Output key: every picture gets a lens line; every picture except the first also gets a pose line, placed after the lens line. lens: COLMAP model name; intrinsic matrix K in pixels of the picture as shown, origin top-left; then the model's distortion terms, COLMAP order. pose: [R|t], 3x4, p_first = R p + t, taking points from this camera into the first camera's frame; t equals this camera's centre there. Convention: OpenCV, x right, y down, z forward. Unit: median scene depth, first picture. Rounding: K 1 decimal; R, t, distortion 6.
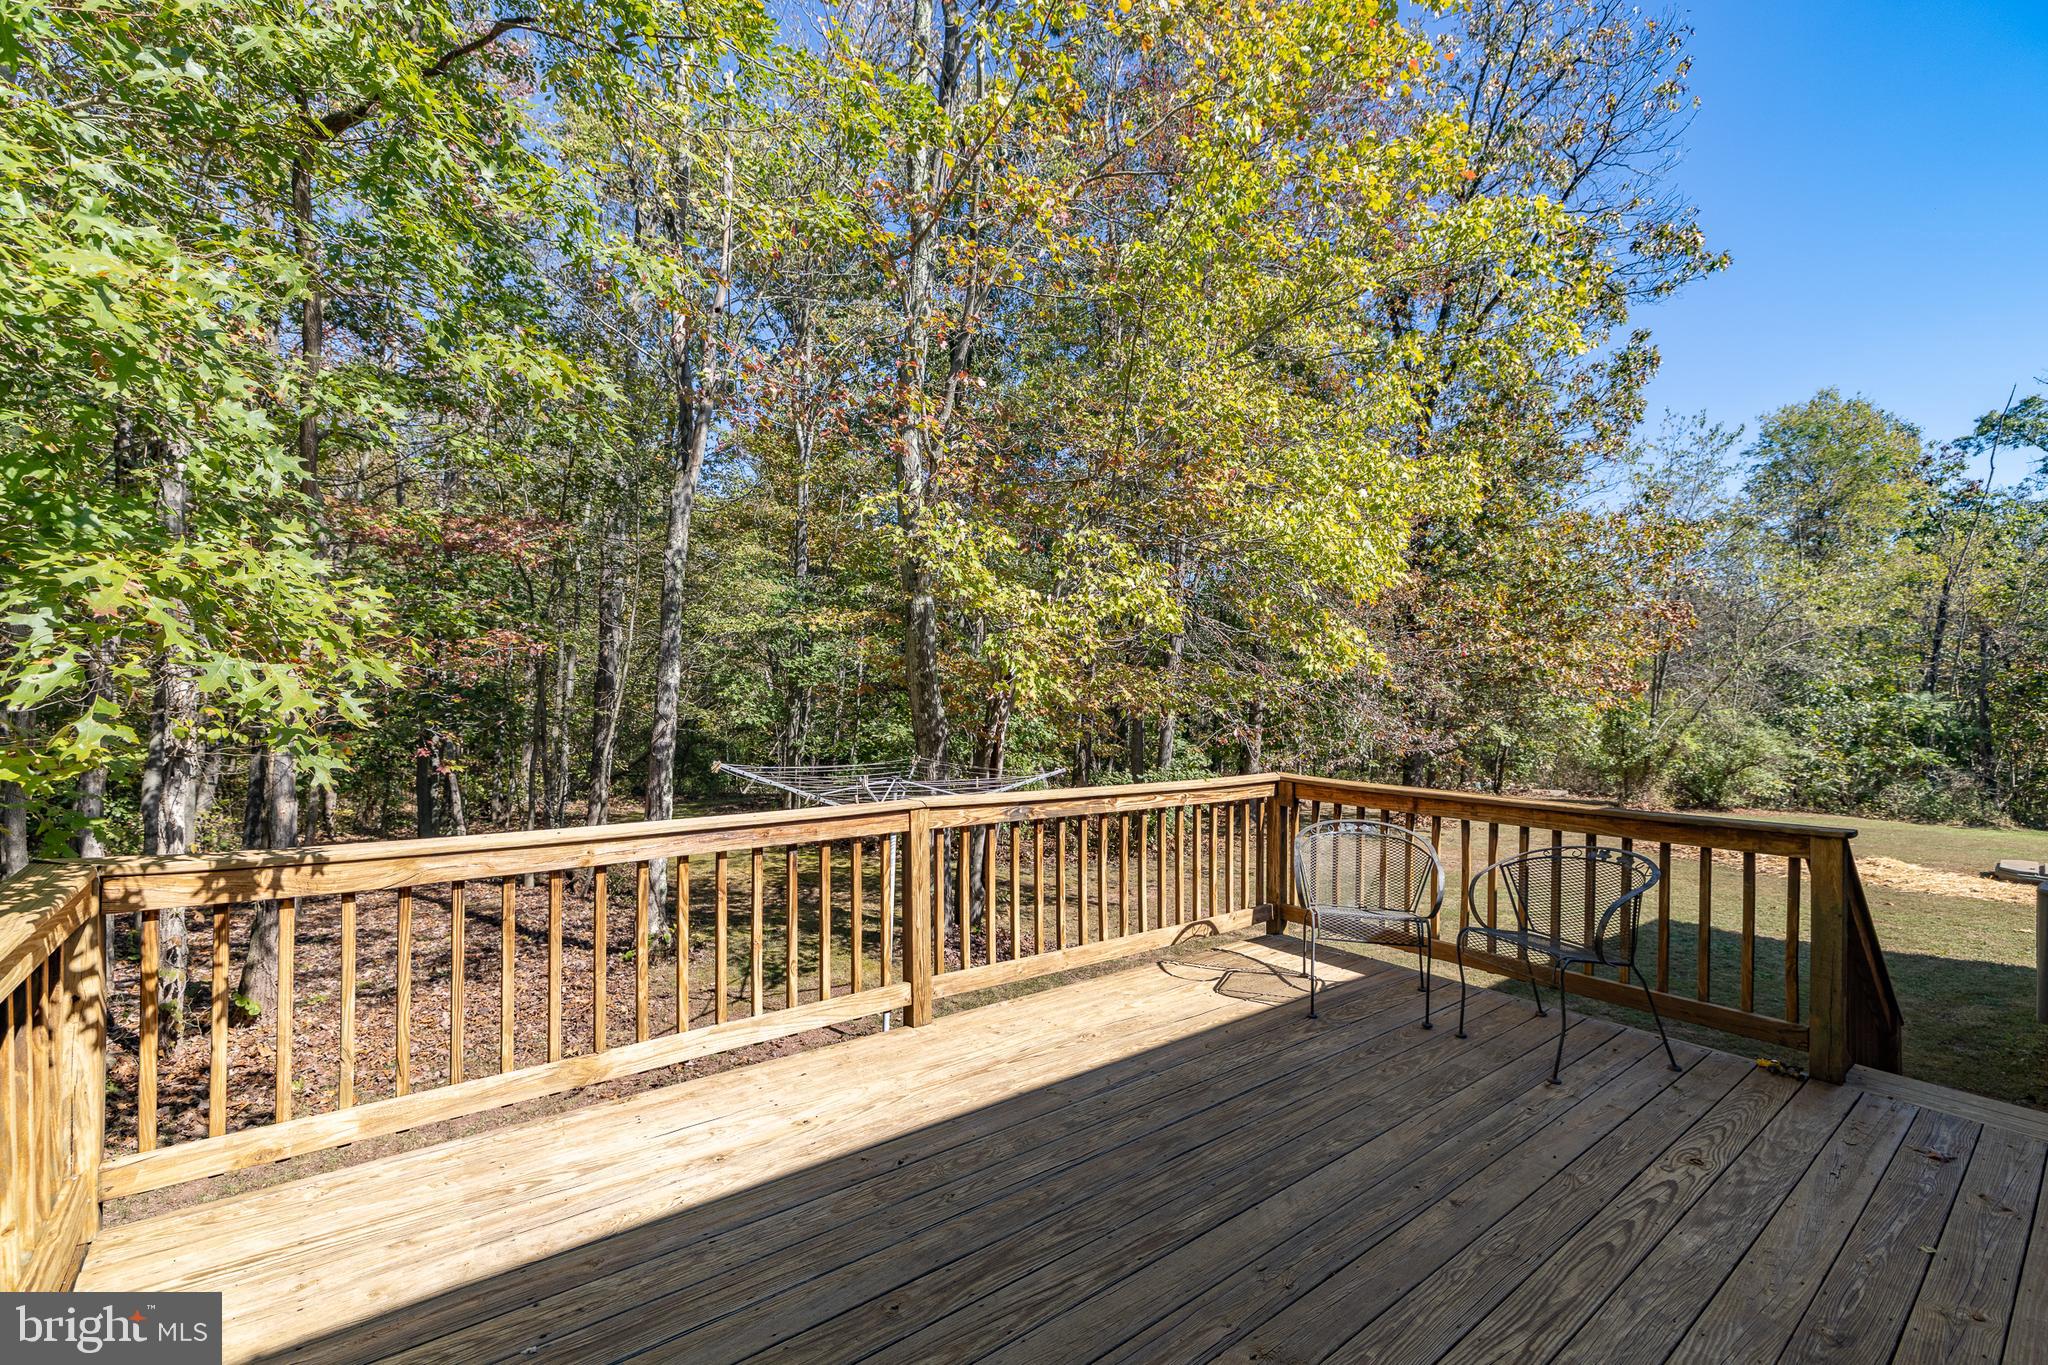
lens RADIAL K [[890.3, 0, 1015.3], [0, 890.3, 694.5], [0, 0, 1]] dist [0.005120, -0.000016]
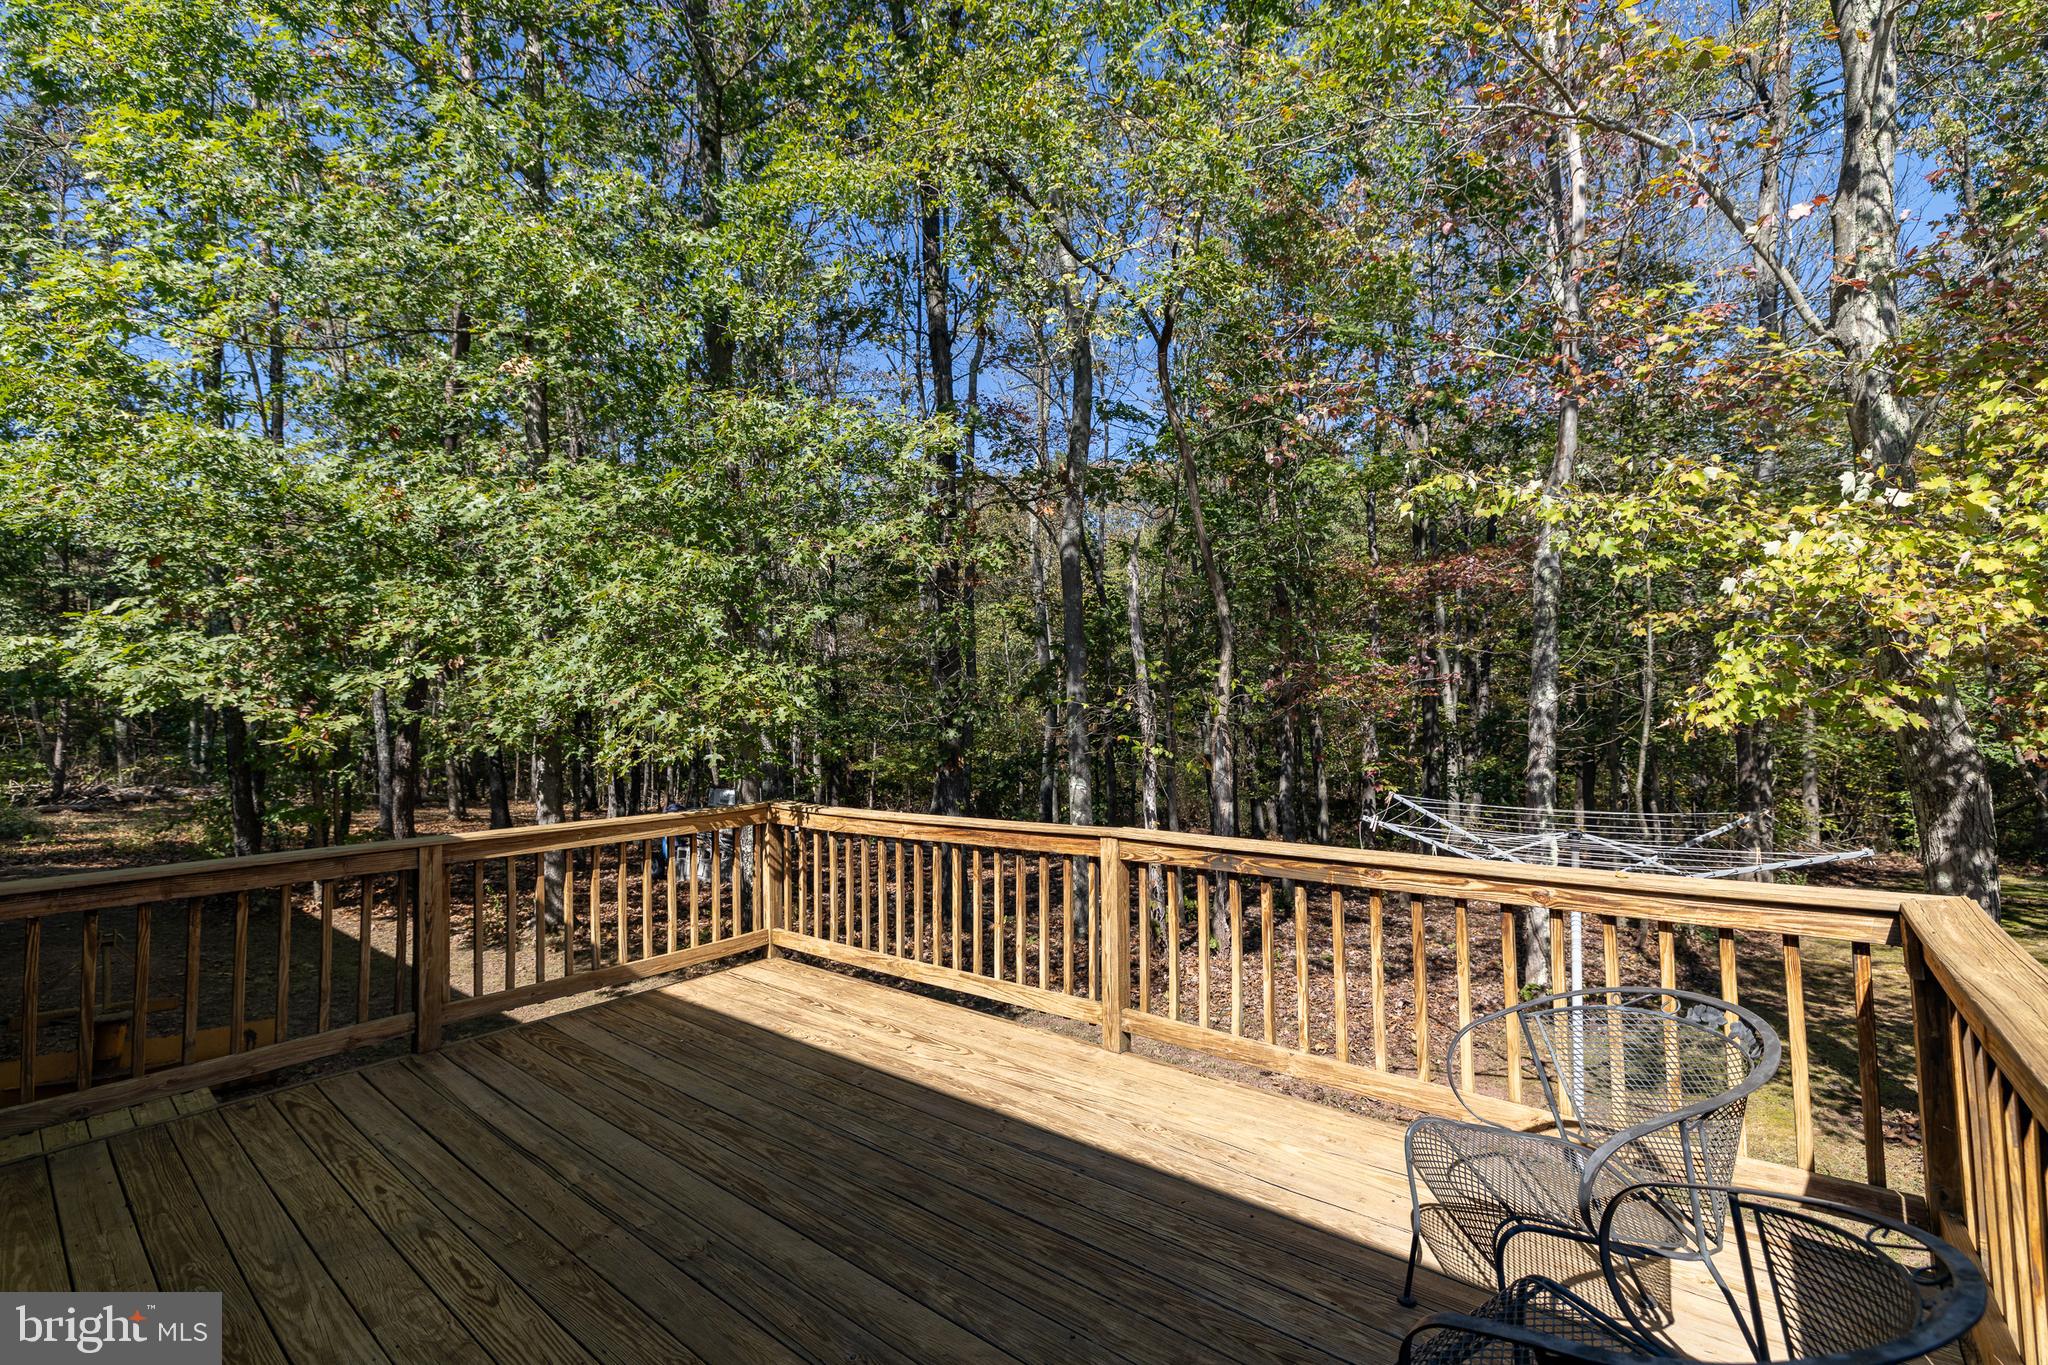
lens RADIAL K [[890.3, 0, 1007.7], [0, 890.3, 672.7], [0, 0, 1]] dist [0.005120, -0.000016]
pose [[0.207312, -0.066601, -0.976005, 0.891105], [0.015565, 0.997778, -0.064781, 0.004719], [0.978151, -0.001762, 0.207888, 0.674727]]
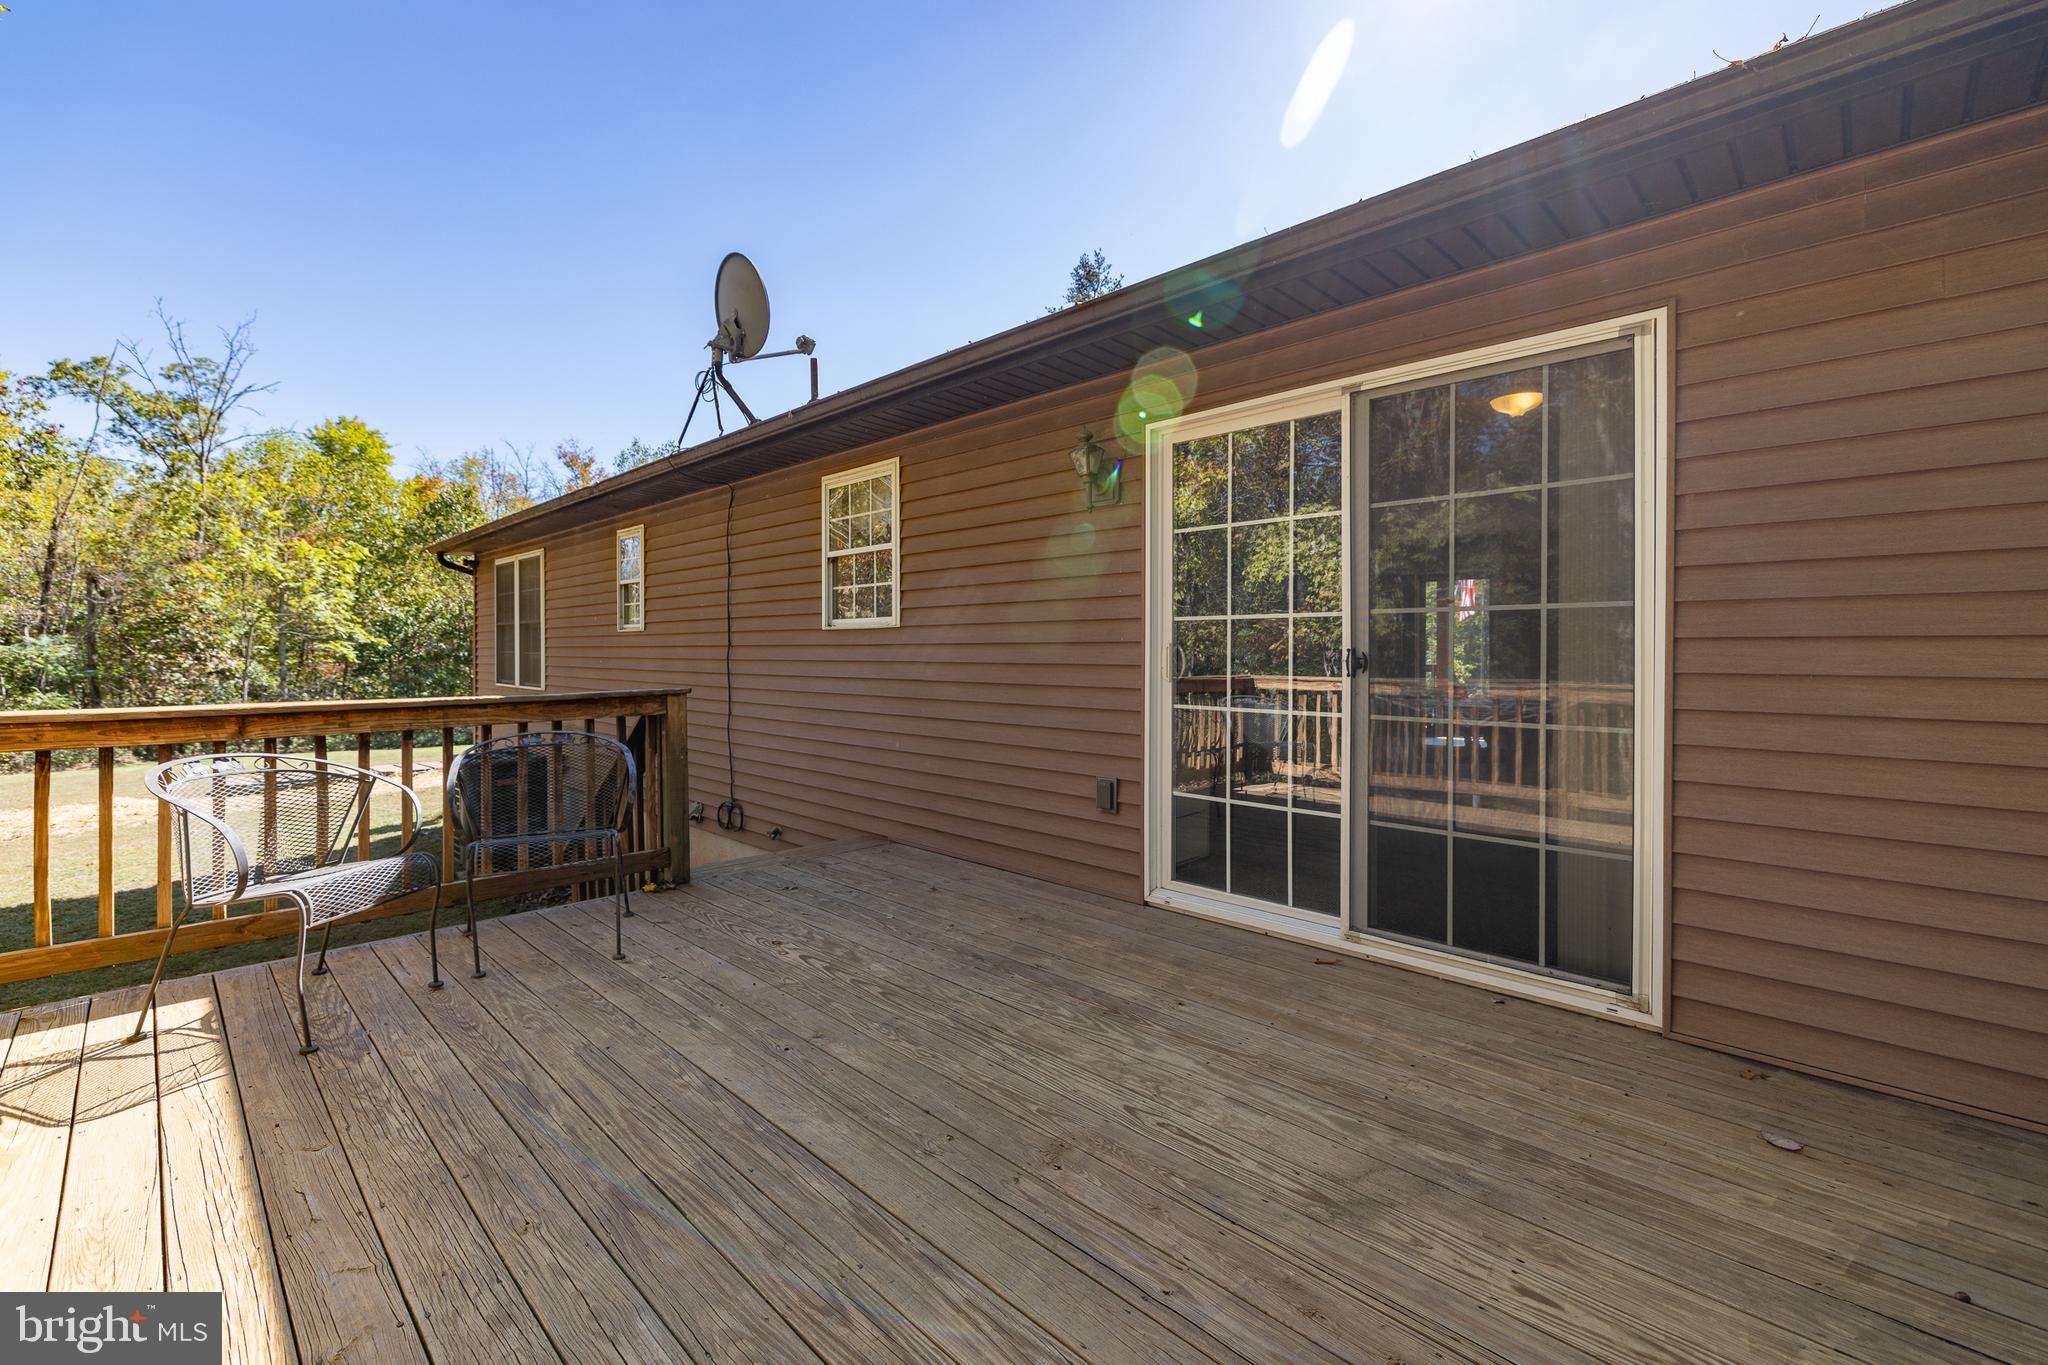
lens RADIAL K [[890.3, 0, 1010.7], [0, 890.3, 648.9], [0, 0, 1]] dist [0.005120, -0.000016]
pose [[-0.115642, -0.009333, 0.993247, -0.373284], [0.007711, 0.999917, 0.010293, 0.075198], [-0.993261, 0.008849, -0.115560, 0.601743]]
